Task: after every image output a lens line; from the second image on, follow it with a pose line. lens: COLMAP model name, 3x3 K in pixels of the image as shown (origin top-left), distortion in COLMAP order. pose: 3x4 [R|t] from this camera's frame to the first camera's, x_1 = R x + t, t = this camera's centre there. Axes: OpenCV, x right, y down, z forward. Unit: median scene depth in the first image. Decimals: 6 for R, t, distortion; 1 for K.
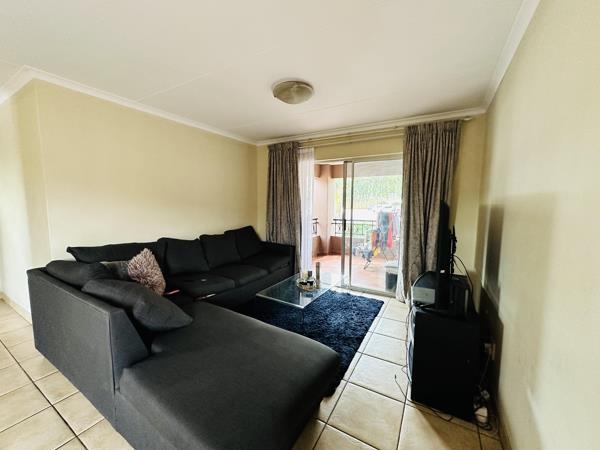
lens RADIAL K [[238.2, 0, 300.7], [0, 238.2, 225.2], [0, 0, 1]] dist [-0.006083, -0.000753]
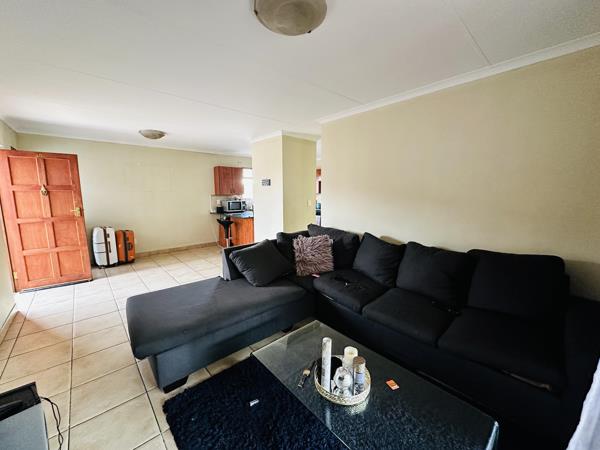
lens RADIAL K [[238.2, 0, 300.4], [0, 238.2, 224.4], [0, 0, 1]] dist [-0.006083, -0.000753]
pose [[-0.299618, 0.121821, -0.946250, 0.350810], [-0.092003, 0.983503, 0.155748, -0.085406], [0.949613, 0.133723, -0.283468, 0.777097]]
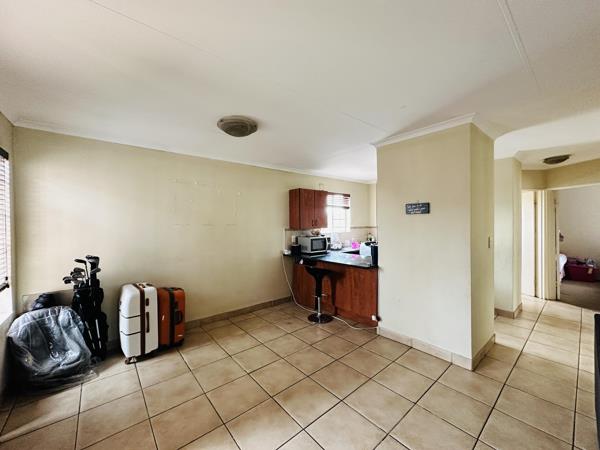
lens RADIAL K [[238.2, 0, 304.1], [0, 238.2, 224.3], [0, 0, 1]] dist [-0.006083, -0.000753]
pose [[-0.339649, -0.002426, -0.940549, -0.001172], [-0.086167, 0.995872, 0.028548, -0.034199], [0.936597, 0.090740, -0.338456, 0.146752]]
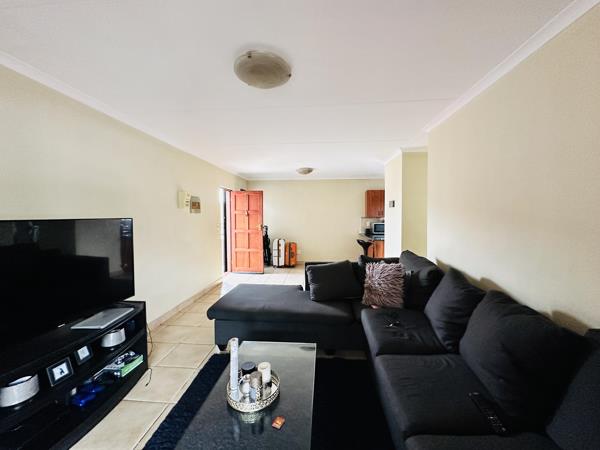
lens RADIAL K [[238.2, 0, 301.0], [0, 238.2, 225.3], [0, 0, 1]] dist [-0.006083, -0.000753]
pose [[-0.899948, 0.011668, -0.435841, 0.116002], [-0.046138, 0.991480, 0.121812, -0.109174], [0.433549, 0.129734, -0.891742, 1.094567]]
